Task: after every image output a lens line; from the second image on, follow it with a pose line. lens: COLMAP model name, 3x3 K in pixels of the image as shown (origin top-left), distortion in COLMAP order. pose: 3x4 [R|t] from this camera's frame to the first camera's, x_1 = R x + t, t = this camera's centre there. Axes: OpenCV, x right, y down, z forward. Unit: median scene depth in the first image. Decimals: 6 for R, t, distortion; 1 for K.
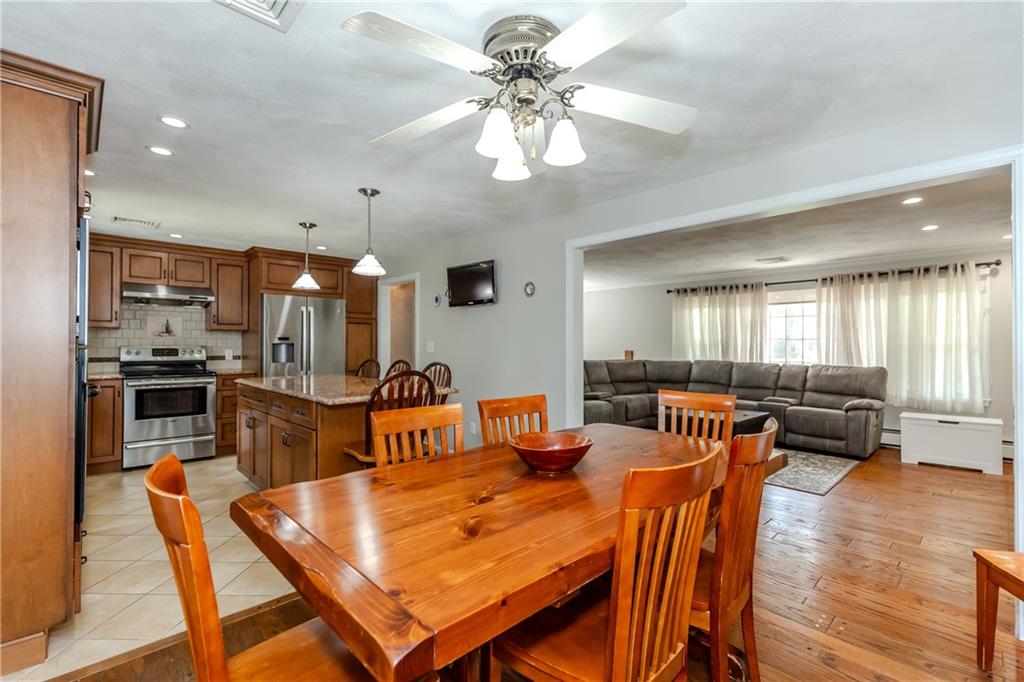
lens RADIAL K [[457.9, 0, 517.7], [0, 457.9, 342.9], [0, 0, 1]] dist [0.001809, 0.000386]
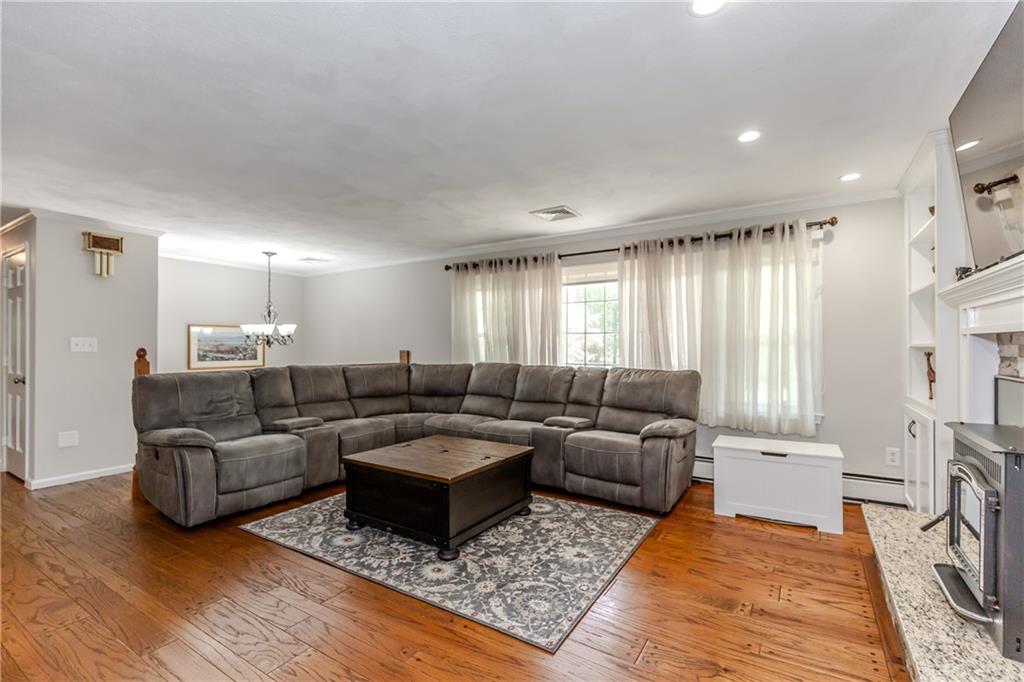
lens RADIAL K [[459.9, 0, 508.7], [0, 459.9, 348.9], [0, 0, 1]] dist [0.011851, 0.000018]
pose [[0.973165, -0.009130, 0.229927, 0.346717], [0.006074, 0.999884, 0.013995, 0.007416], [-0.230028, -0.012223, 0.973107, 0.368690]]
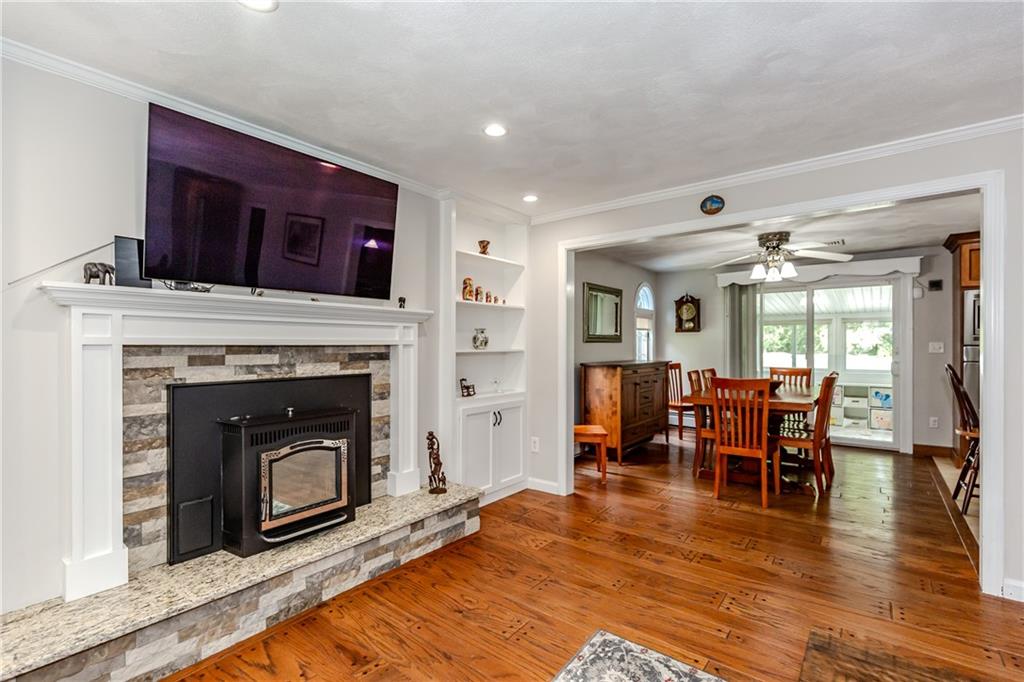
lens RADIAL K [[470.5, 0, 512.3], [0, 470.5, 345.7], [0, 0, 1]] dist [0.000609, 0.000086]
pose [[-0.988773, -0.006382, -0.149288, 0.572865], [-0.006581, 0.999978, 0.000839, 0.001879], [0.149279, 0.001812, -0.988793, 1.025882]]
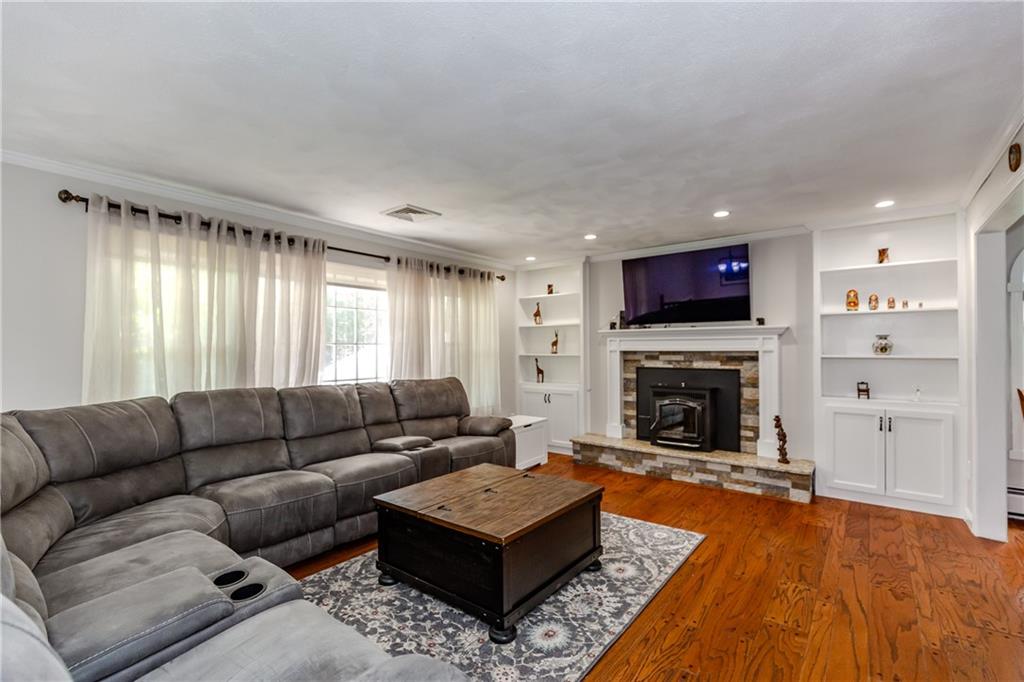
lens RADIAL K [[457.9, 0, 517.7], [0, 457.9, 342.9], [0, 0, 1]] dist [0.001809, 0.000386]
pose [[-0.144031, 0.008879, 0.989533, -0.067470], [-0.000743, 0.999958, -0.009080, -0.003831], [-0.989573, -0.002043, -0.144019, 0.978580]]
